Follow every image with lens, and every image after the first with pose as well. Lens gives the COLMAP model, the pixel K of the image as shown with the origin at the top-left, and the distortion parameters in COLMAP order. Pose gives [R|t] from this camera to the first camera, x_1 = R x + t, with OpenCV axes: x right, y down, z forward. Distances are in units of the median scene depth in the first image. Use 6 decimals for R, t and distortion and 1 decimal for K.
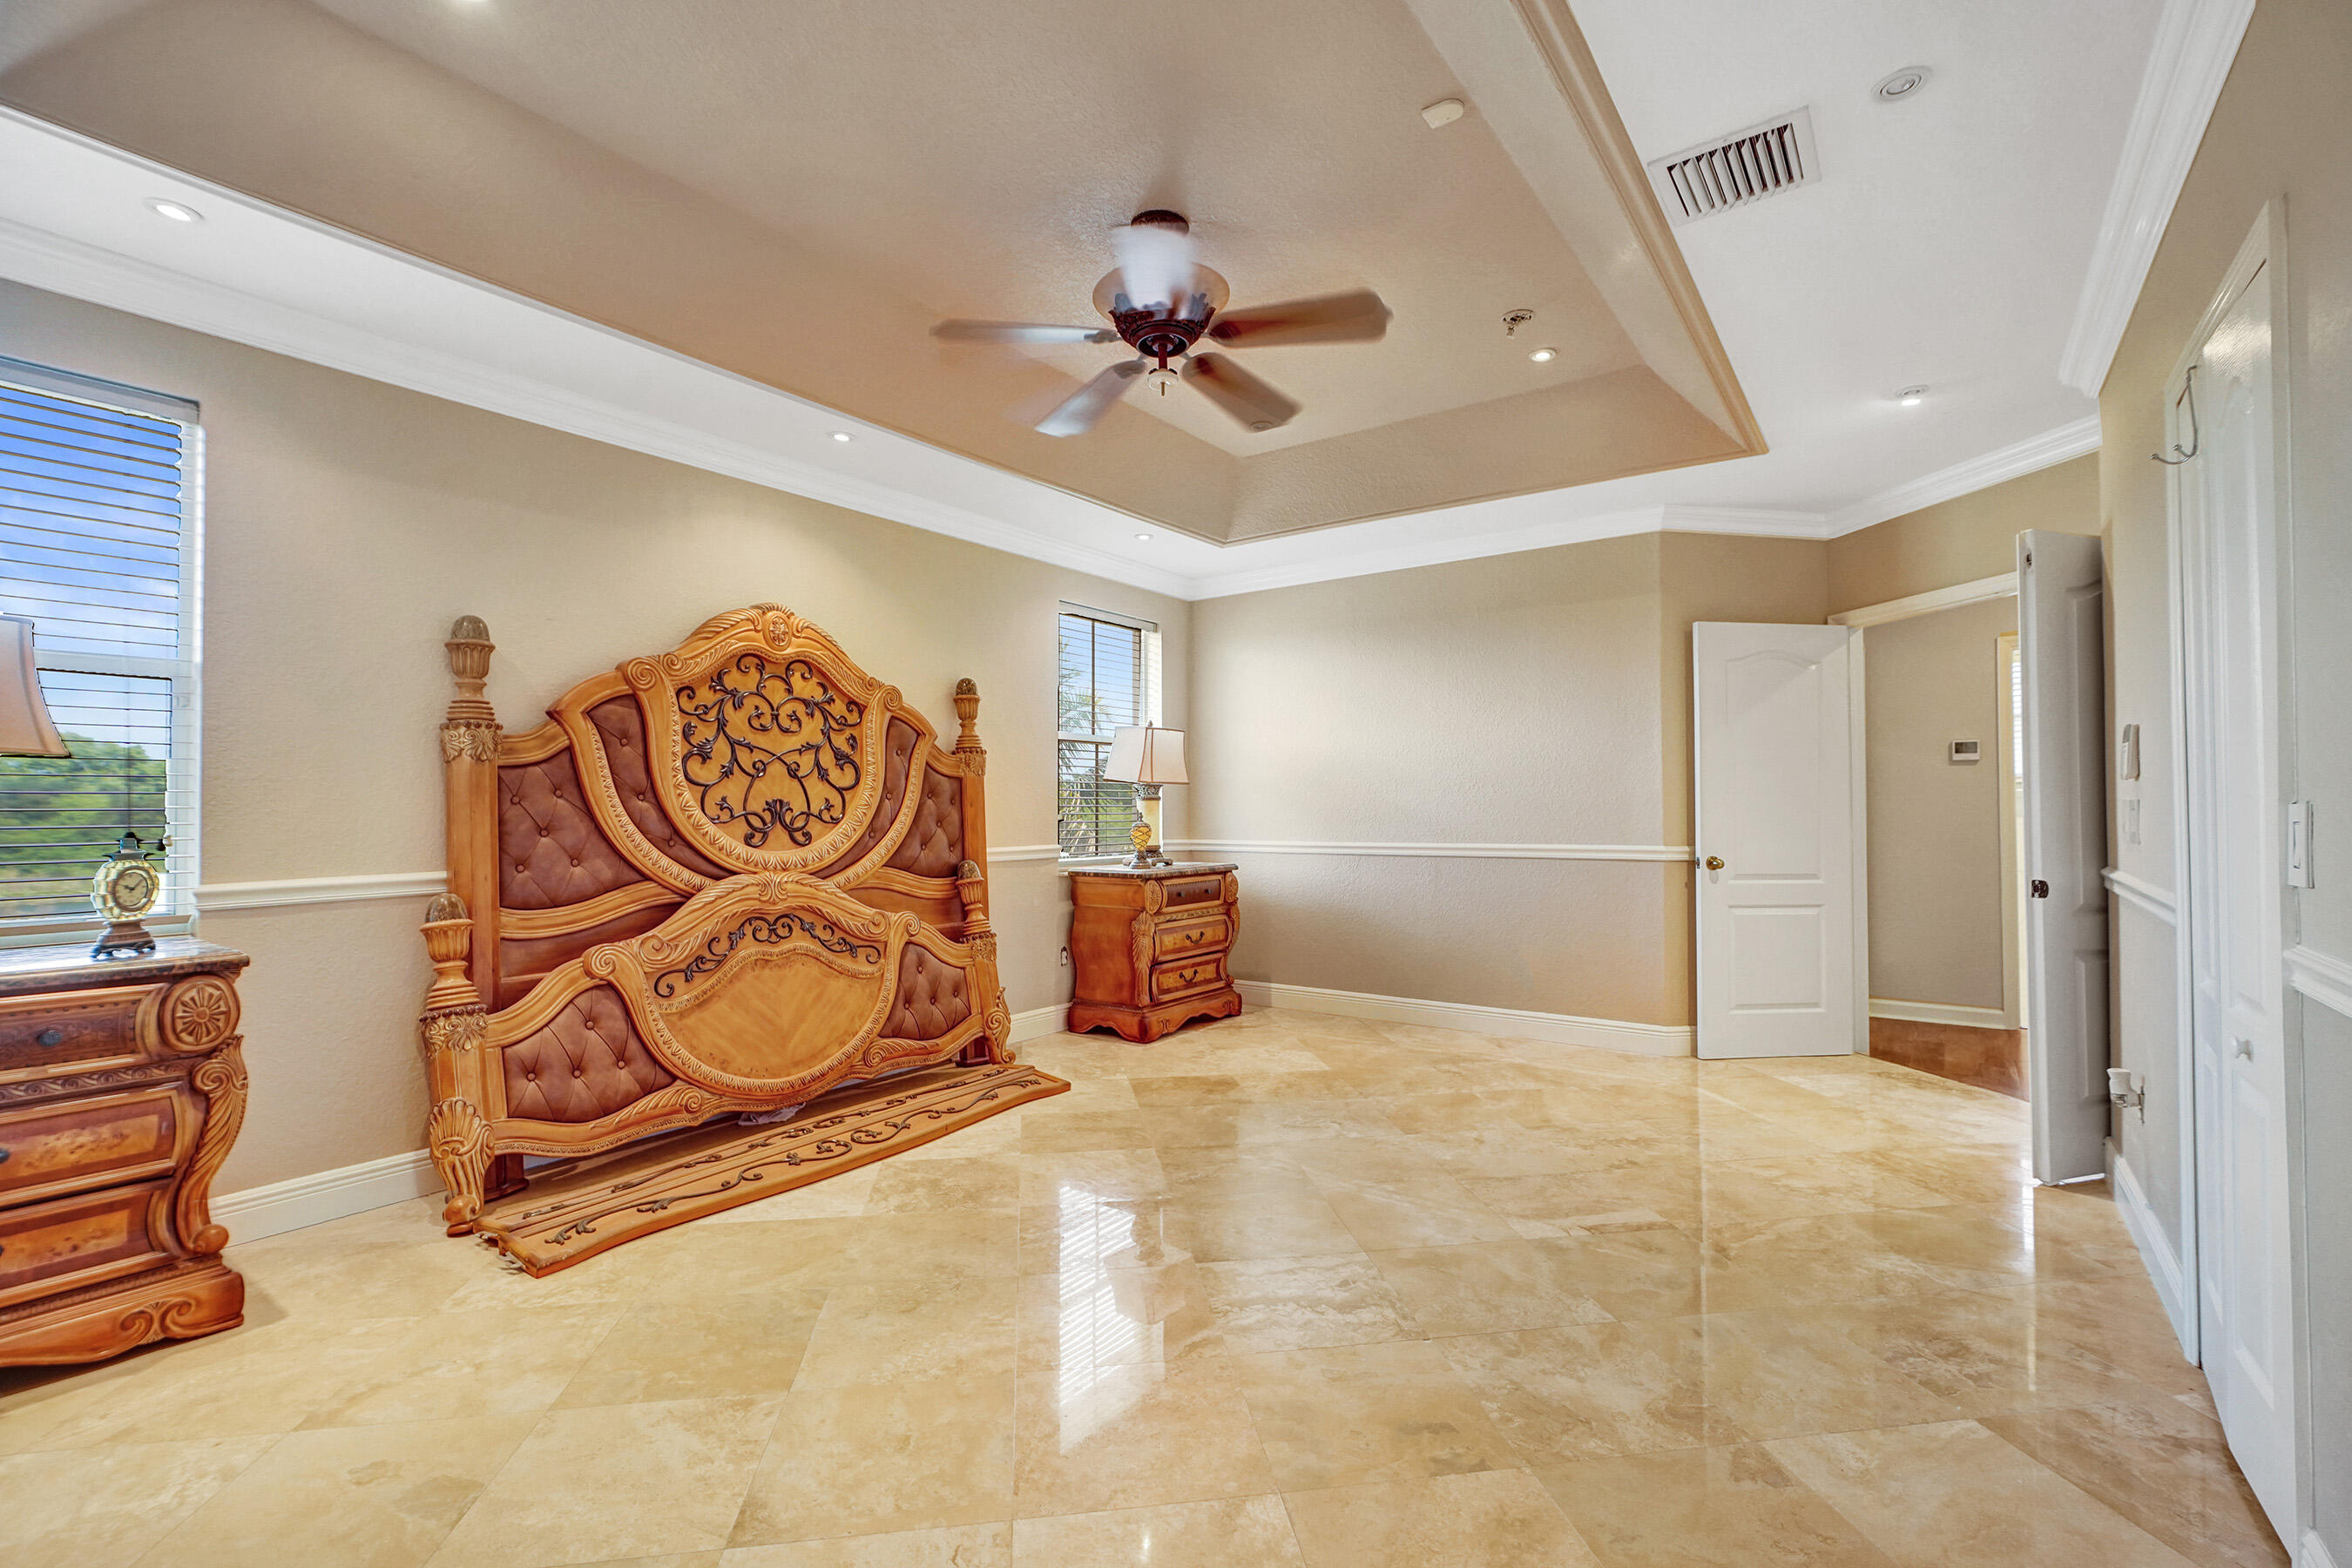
lens RADIAL K [[1040.2, 0, 1180.6], [0, 1040.2, 787.2], [0, 0, 1]] dist [-0.018239, 0.001975]
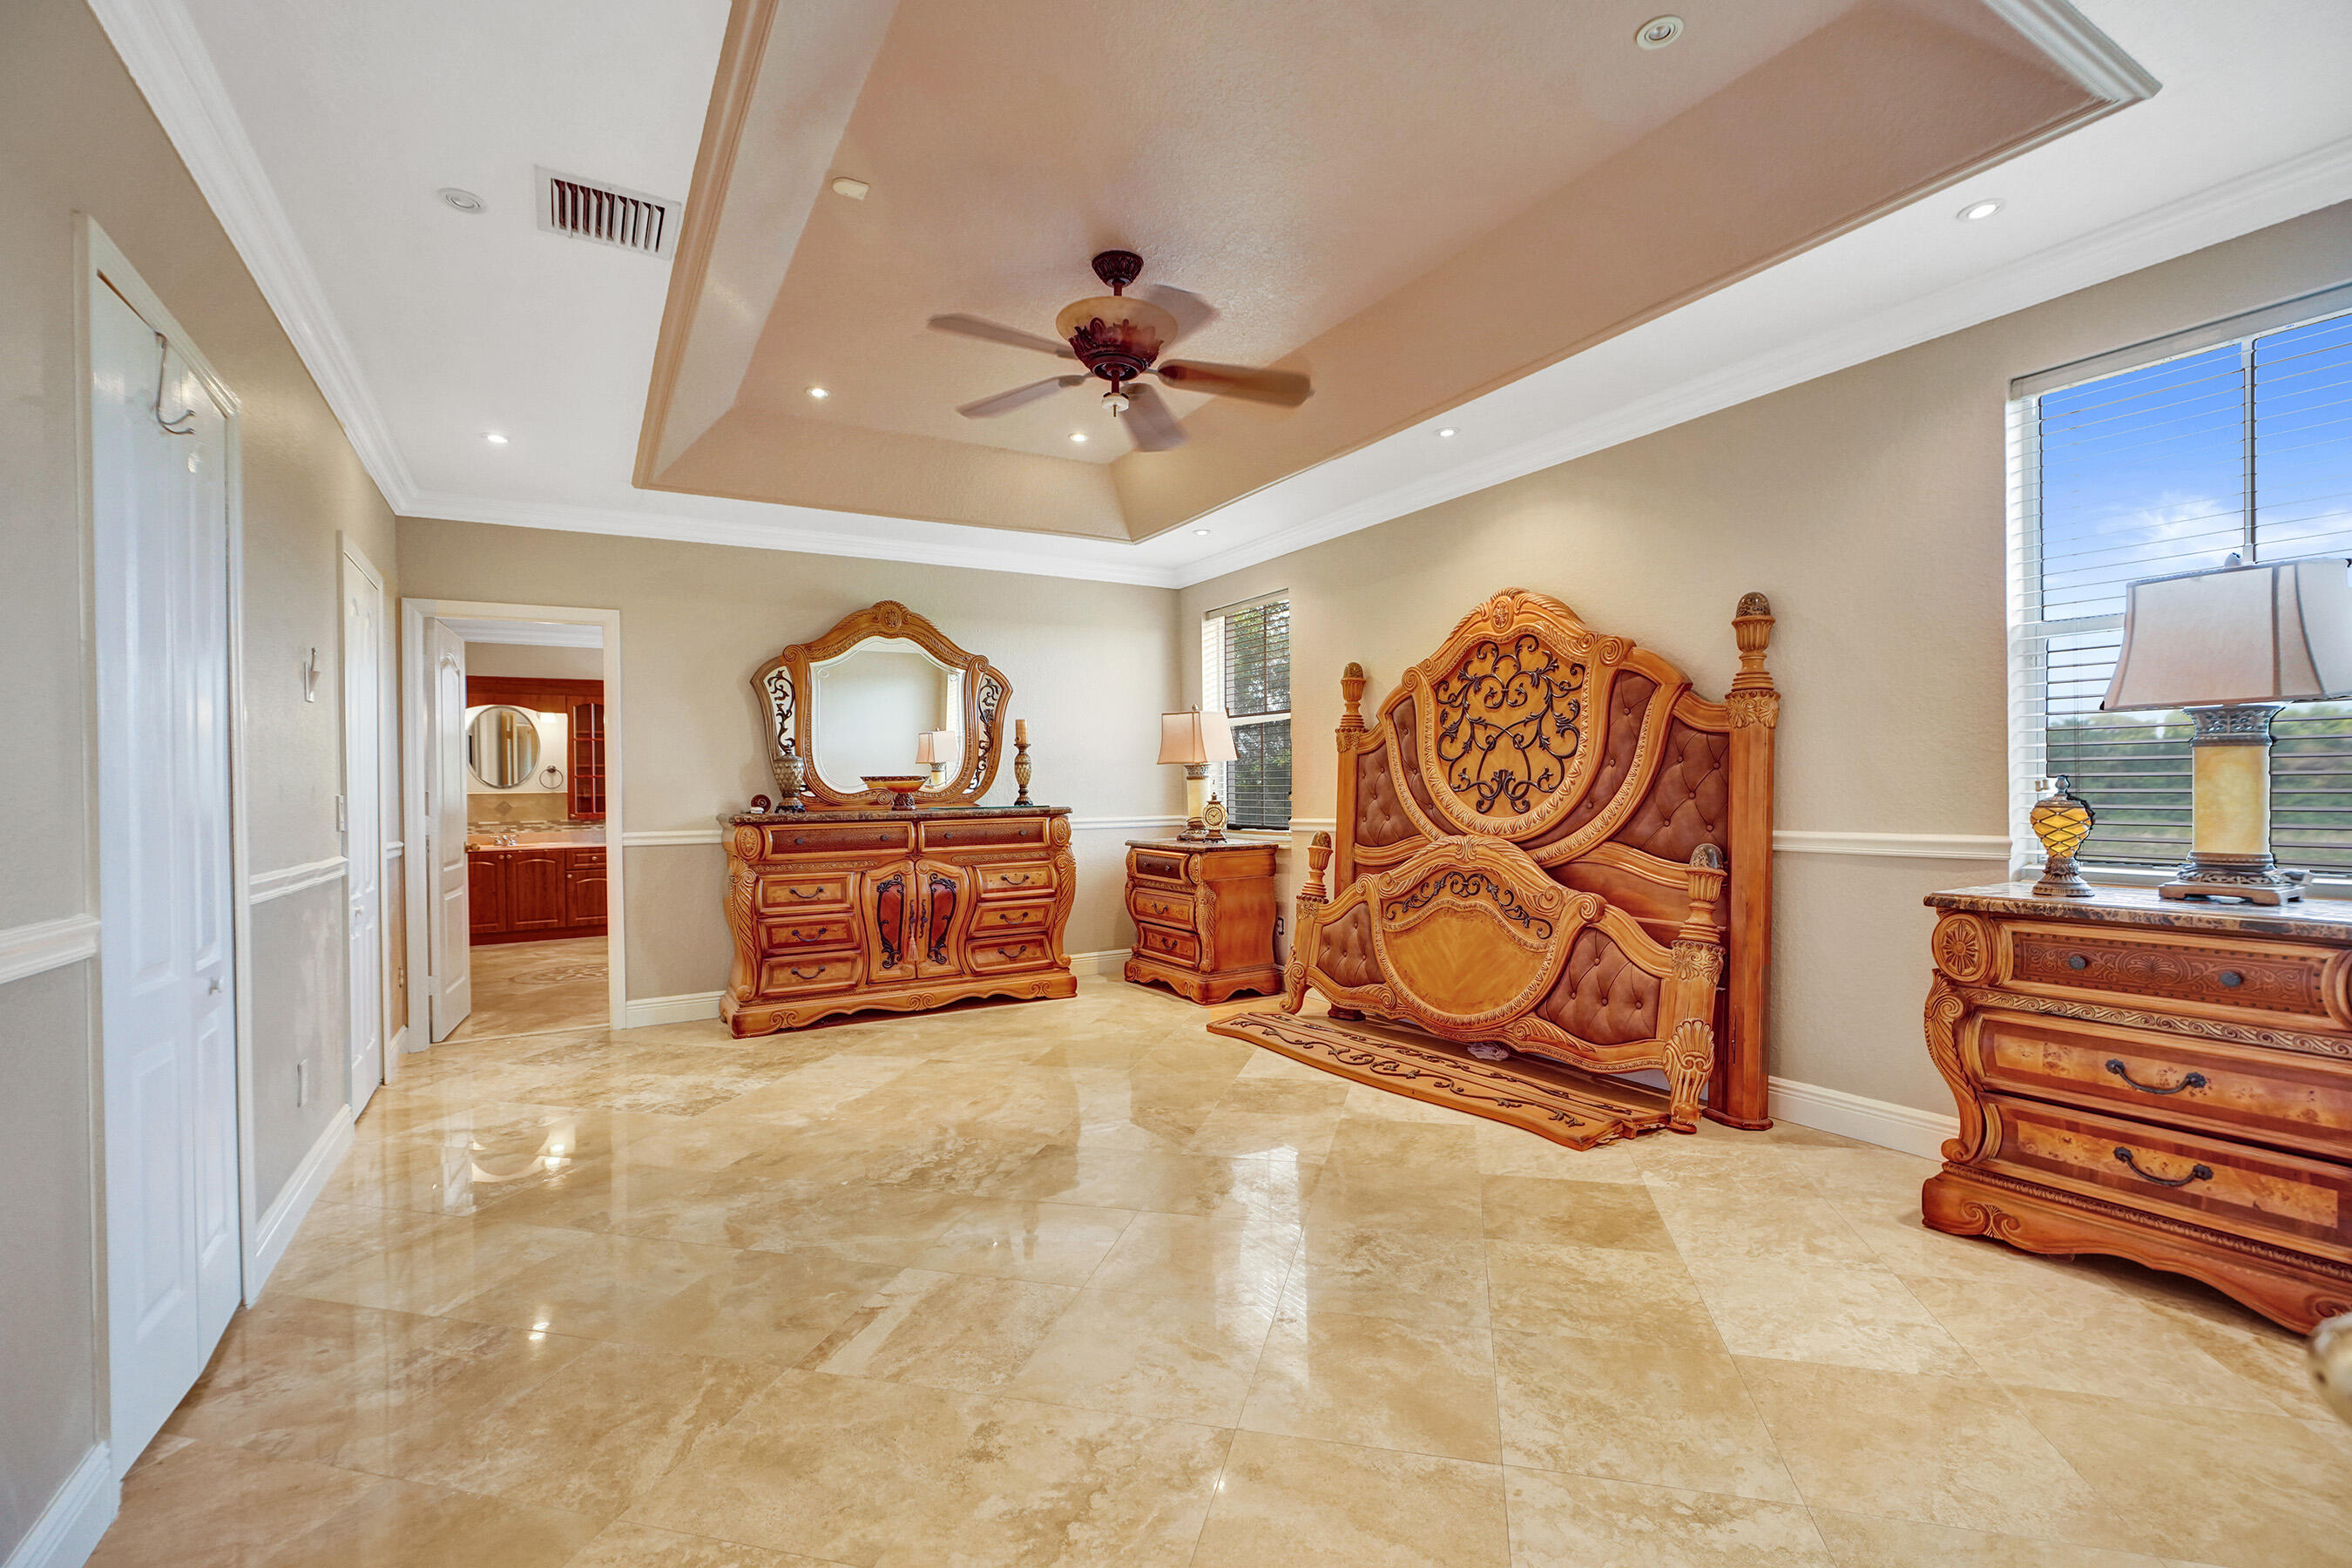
lens RADIAL K [[1040.2, 0, 1179.4], [0, 1040.2, 794.3], [0, 0, 1]] dist [-0.018239, 0.001975]
pose [[-0.390365, 0.014266, -0.920549, 0.763914], [0.032639, 0.999466, 0.001648, 0.025111], [0.920081, -0.029402, -0.390623, 1.139241]]
